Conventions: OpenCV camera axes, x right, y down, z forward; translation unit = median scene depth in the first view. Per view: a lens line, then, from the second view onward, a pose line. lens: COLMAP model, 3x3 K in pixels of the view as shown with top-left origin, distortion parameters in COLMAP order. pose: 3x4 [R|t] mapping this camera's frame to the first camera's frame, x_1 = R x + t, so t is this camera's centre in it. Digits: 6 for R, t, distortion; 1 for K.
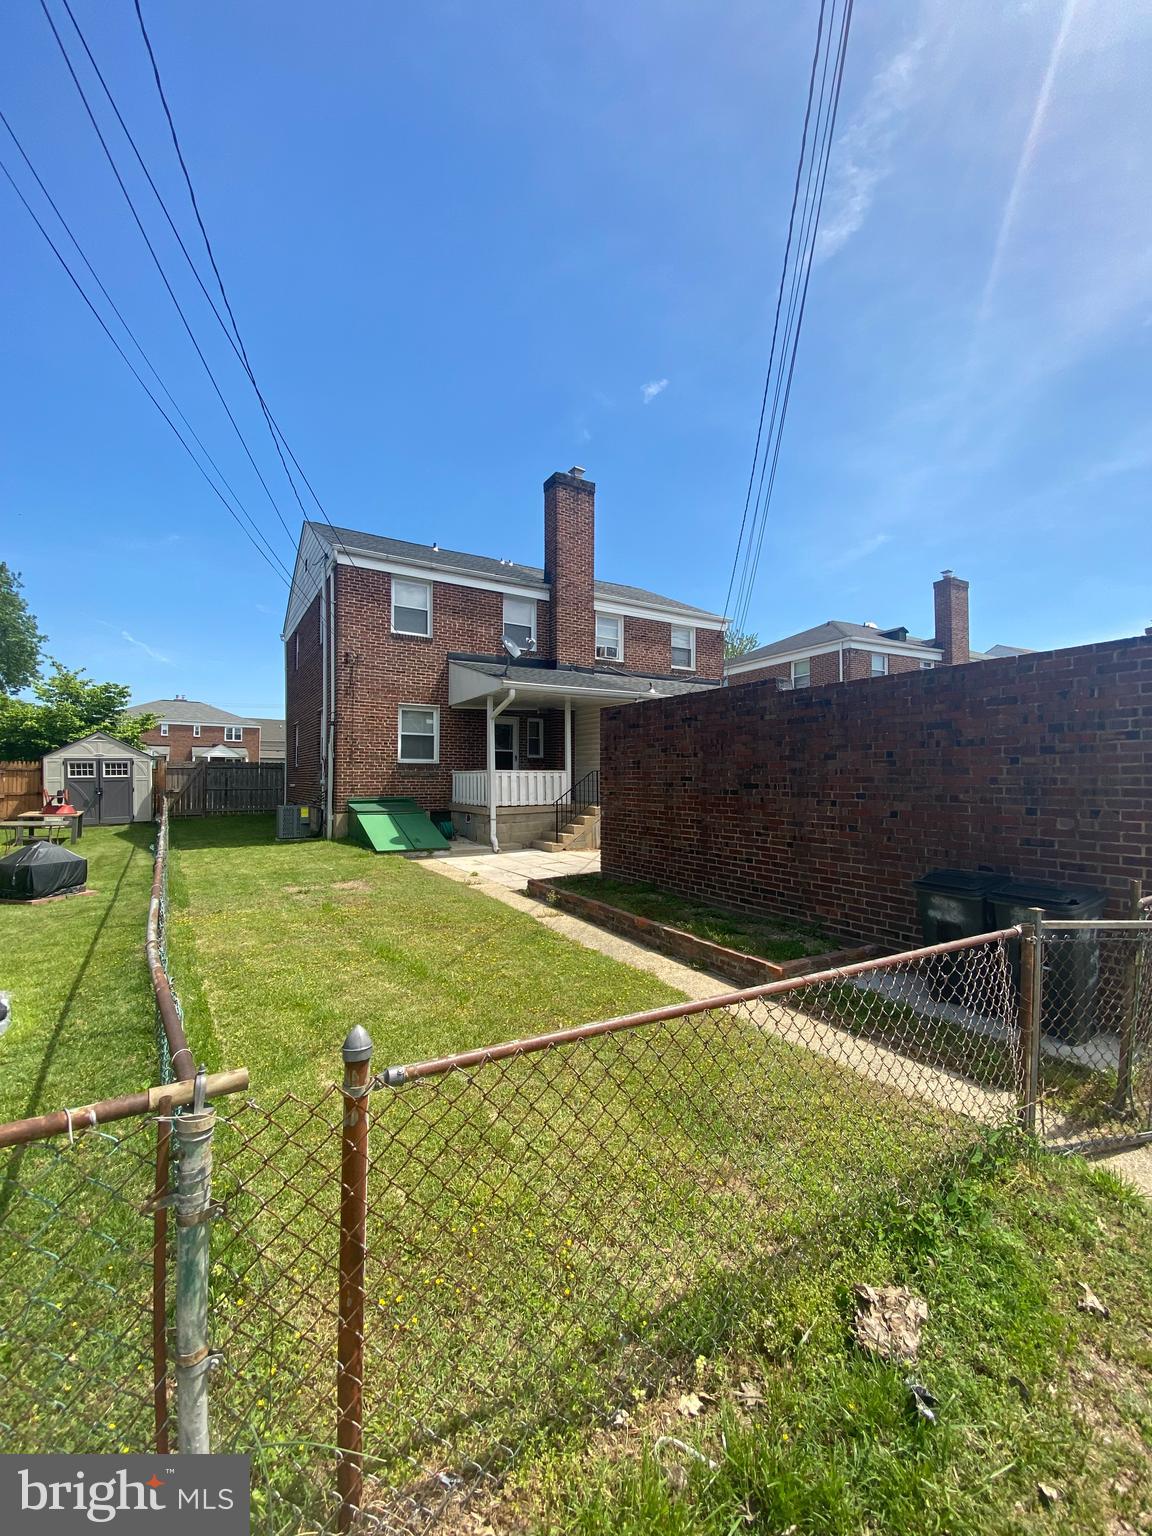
lens RADIAL K [[621.2, 0, 586.1], [0, 621.2, 773.0], [0, 0, 1]] dist [-0.000273, -0.001862]
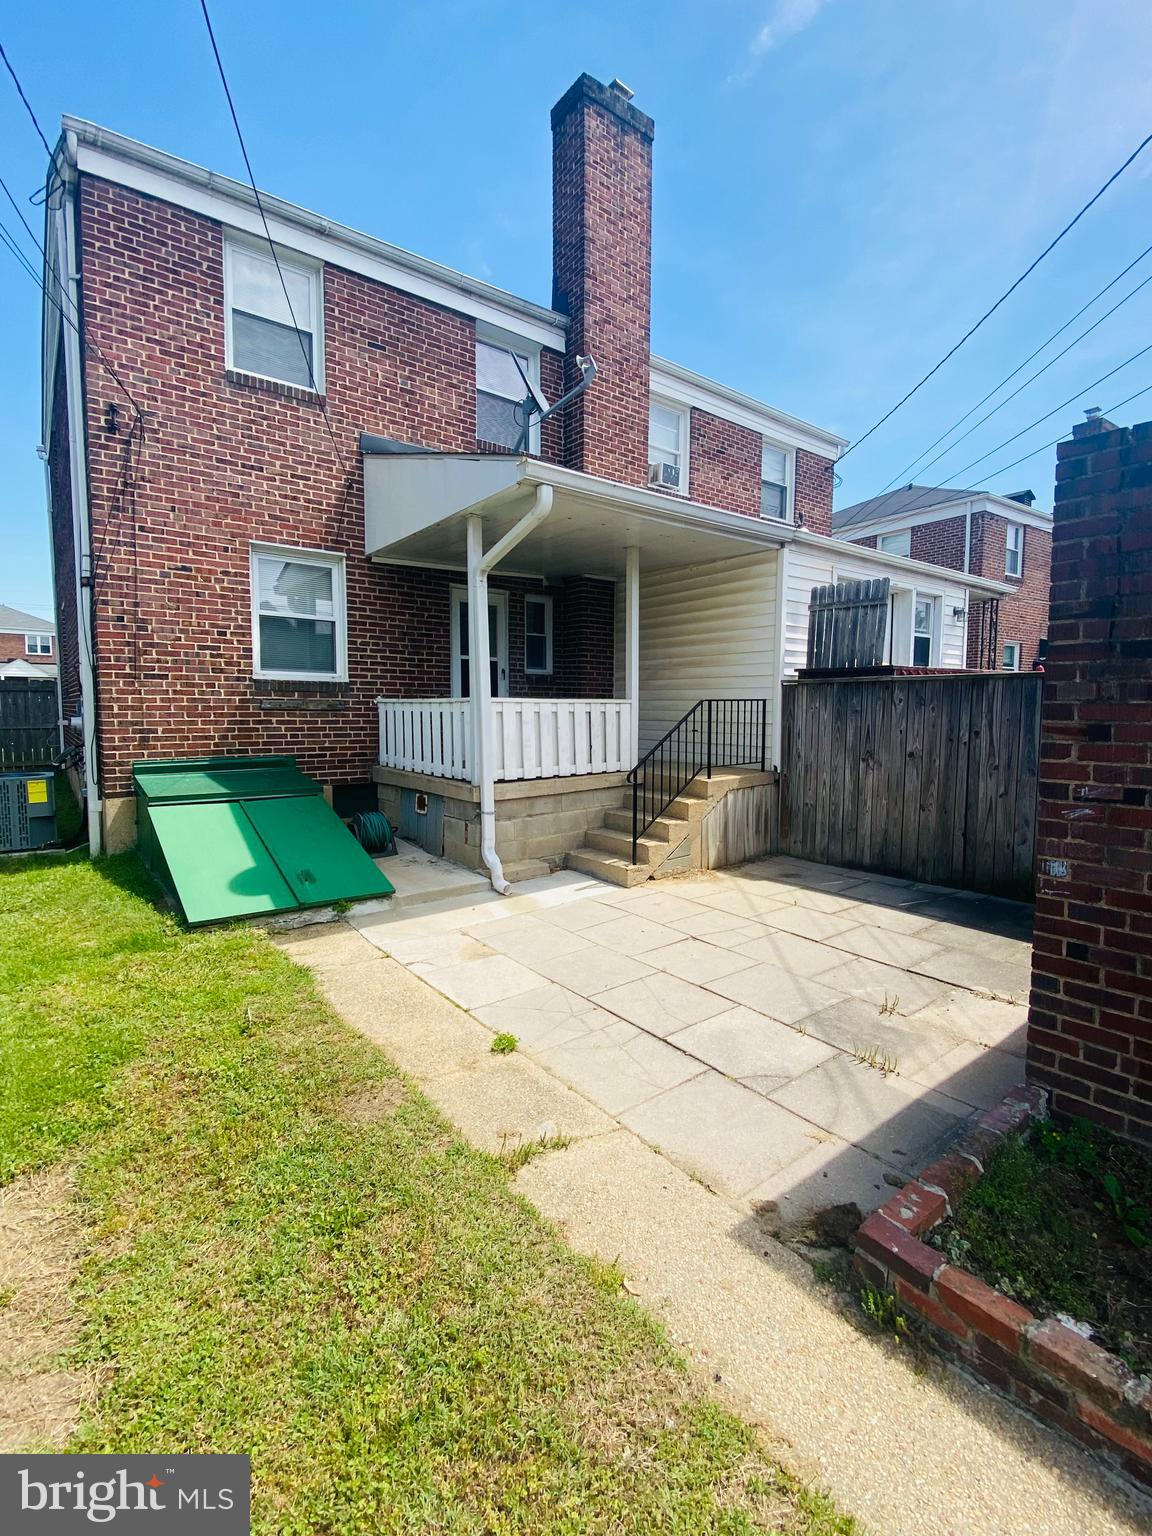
lens RADIAL K [[672.7, 0, 565.7], [0, 672.7, 768.3], [0, 0, 1]] dist [-0.011233, -0.001882]
pose [[0.994026, -0.005985, 0.108980, -0.134947], [-0.005008, 0.994942, 0.100322, -0.002121], [-0.109029, -0.100269, 0.988969, 0.497715]]
